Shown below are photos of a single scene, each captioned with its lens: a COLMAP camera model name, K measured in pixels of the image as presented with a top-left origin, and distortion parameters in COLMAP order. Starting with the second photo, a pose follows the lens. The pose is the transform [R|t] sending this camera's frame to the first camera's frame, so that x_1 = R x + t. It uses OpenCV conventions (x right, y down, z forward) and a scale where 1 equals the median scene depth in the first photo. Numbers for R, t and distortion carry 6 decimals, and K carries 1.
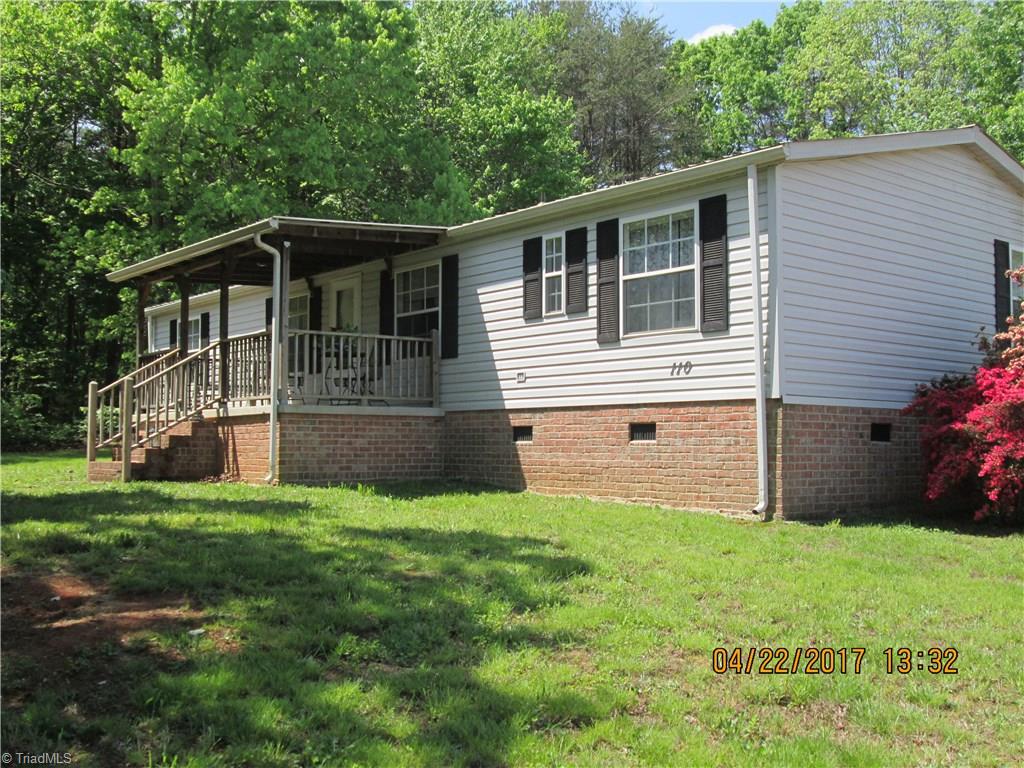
lens RADIAL K [[1111.3, 0, 512.0], [0, 1111.3, 384.0], [0, 0, 1]] dist [-0.005789, -0.008562]
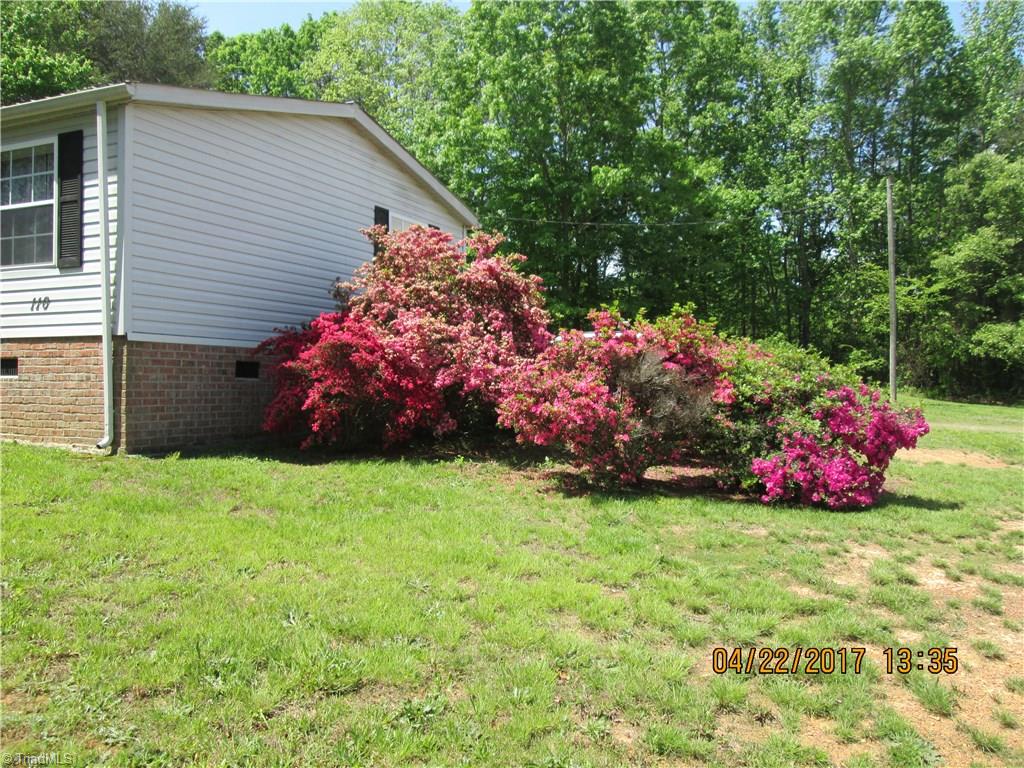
lens RADIAL K [[882.4, 0, 512.0], [0, 882.4, 384.0], [0, 0, 1]] dist [-0.010096, -0.006421]
pose [[0.905751, 0.001884, 0.423806, 0.201819], [-0.026528, 0.998281, 0.052257, 0.005295], [-0.422979, -0.058575, 0.904244, 0.104833]]
